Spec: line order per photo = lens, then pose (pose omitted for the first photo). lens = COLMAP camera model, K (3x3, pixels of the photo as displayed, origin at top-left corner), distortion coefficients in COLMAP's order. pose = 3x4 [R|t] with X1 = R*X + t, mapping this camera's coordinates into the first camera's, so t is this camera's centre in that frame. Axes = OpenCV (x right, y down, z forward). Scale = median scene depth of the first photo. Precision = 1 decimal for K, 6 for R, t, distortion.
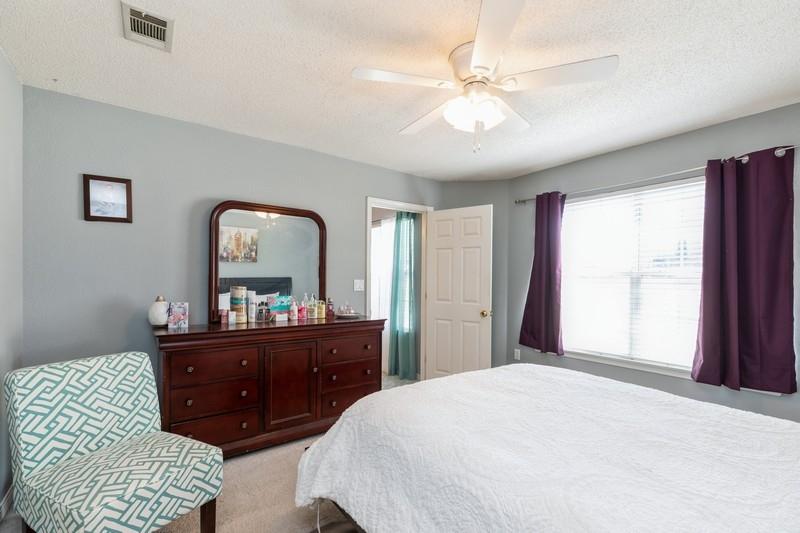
lens RADIAL K [[350.0, 0, 396.4], [0, 350.0, 277.7], [0, 0, 1]] dist [-0.016266, -0.000163]
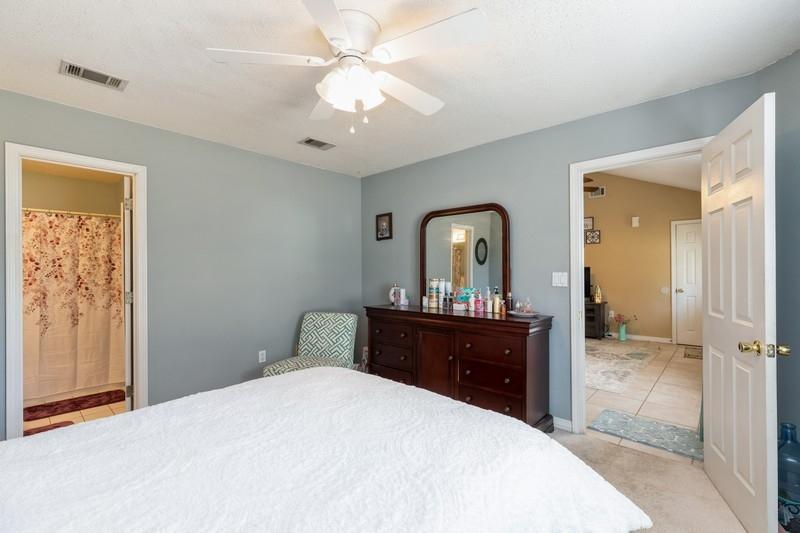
lens RADIAL K [[358.5, 0, 399.9], [0, 358.5, 272.4], [0, 0, 1]] dist [-0.000618, -0.000217]
pose [[0.211284, -0.008884, -0.977384, 0.798136], [0.006049, 0.999951, -0.007782, 0.012621], [0.977406, -0.004268, 0.211328, 0.620997]]
